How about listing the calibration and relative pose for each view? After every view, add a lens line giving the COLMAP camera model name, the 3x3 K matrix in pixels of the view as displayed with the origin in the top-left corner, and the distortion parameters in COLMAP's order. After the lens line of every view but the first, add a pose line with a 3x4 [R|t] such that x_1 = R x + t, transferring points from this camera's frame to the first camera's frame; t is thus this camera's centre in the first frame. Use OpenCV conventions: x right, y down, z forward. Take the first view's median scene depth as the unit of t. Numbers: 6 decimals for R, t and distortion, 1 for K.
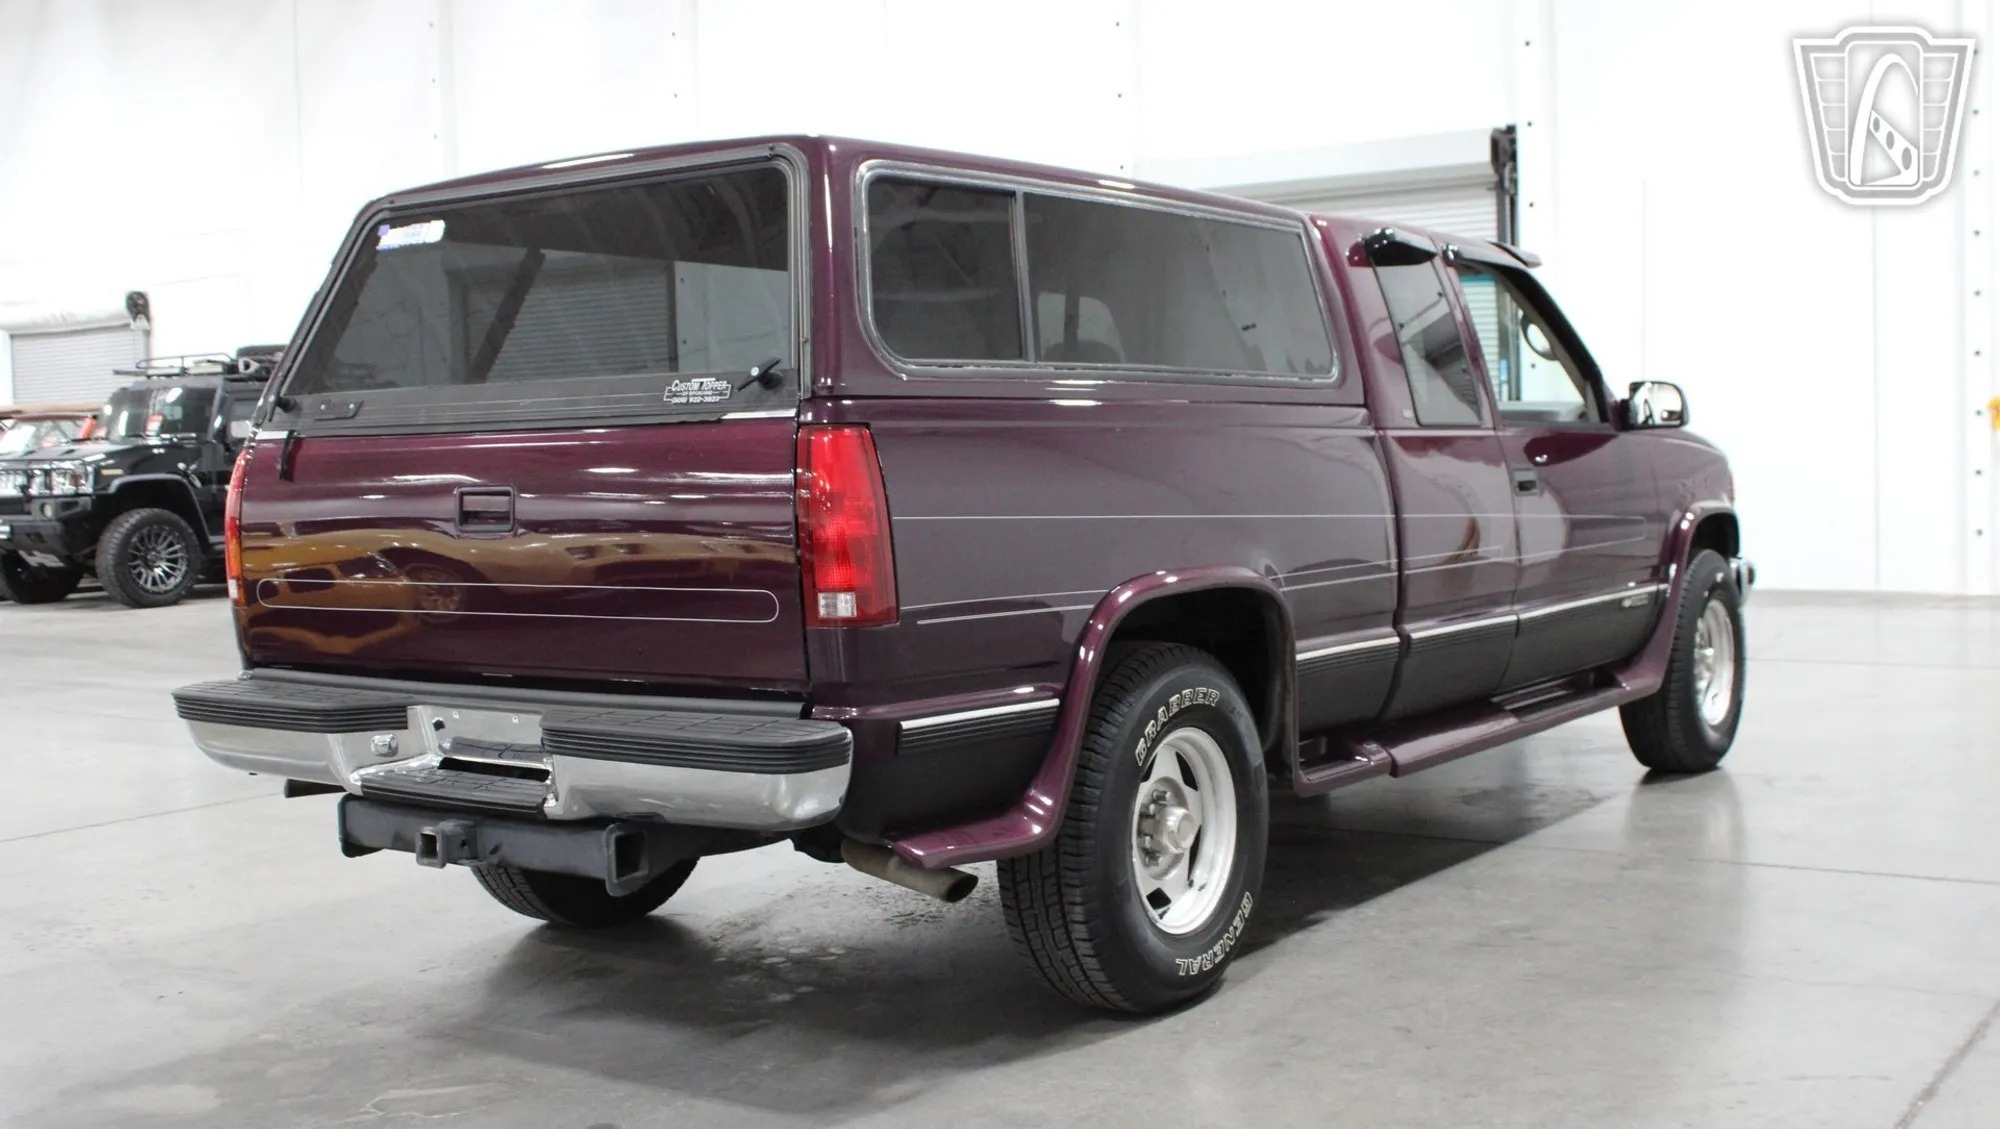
lens RADIAL K [[2177.5, 0, 1008.7], [0, 2177.5, 552.5], [0, 0, 1]] dist [-0.115259, 0.178849]
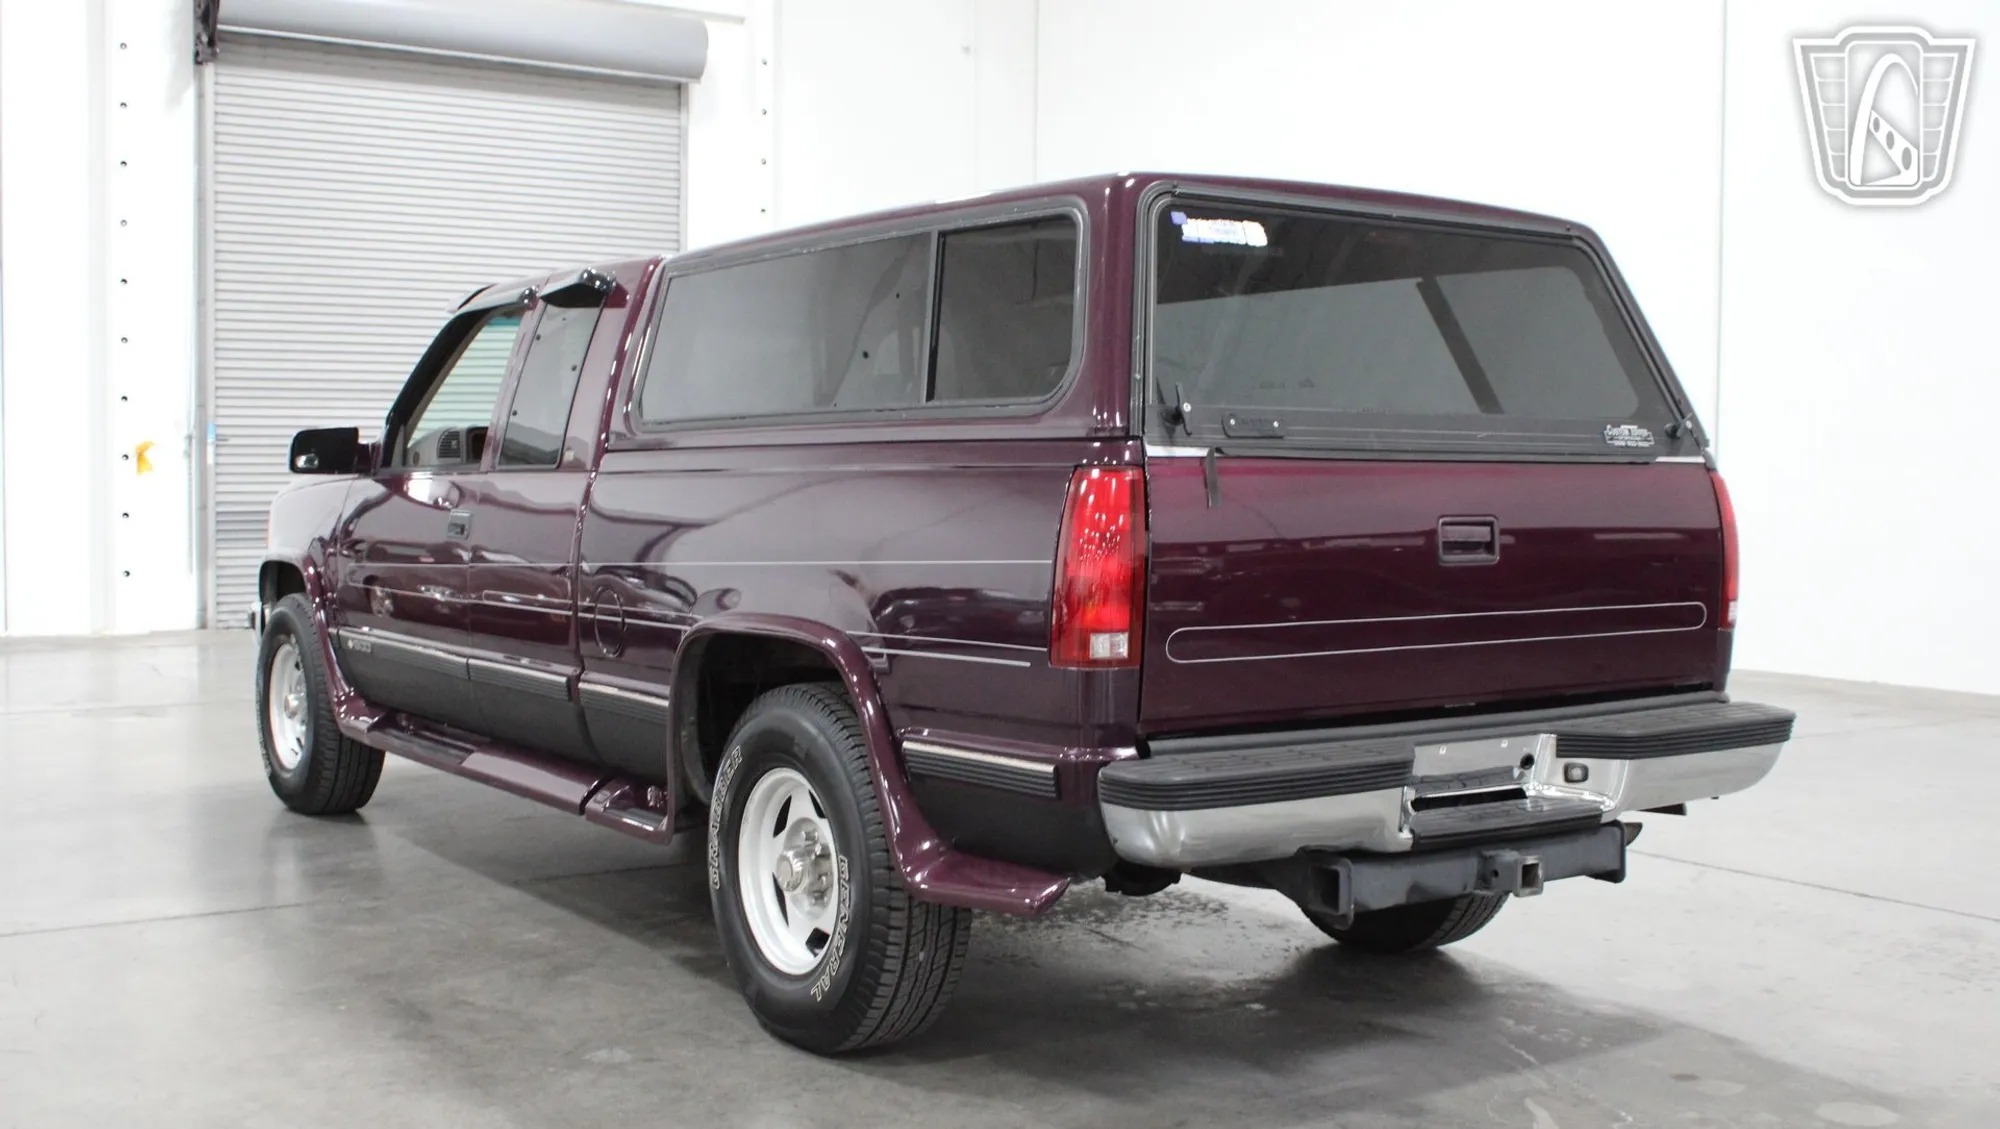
lens RADIAL K [[2177.5, 0, 1008.7], [0, 2177.5, 552.5], [0, 0, 1]] dist [-0.115259, 0.178849]
pose [[0.338234, -0.008966, 0.941019, -1.161872], [0.029394, 0.999567, -0.001042, -0.017833], [-0.940603, 0.028012, 0.338351, 0.797213]]
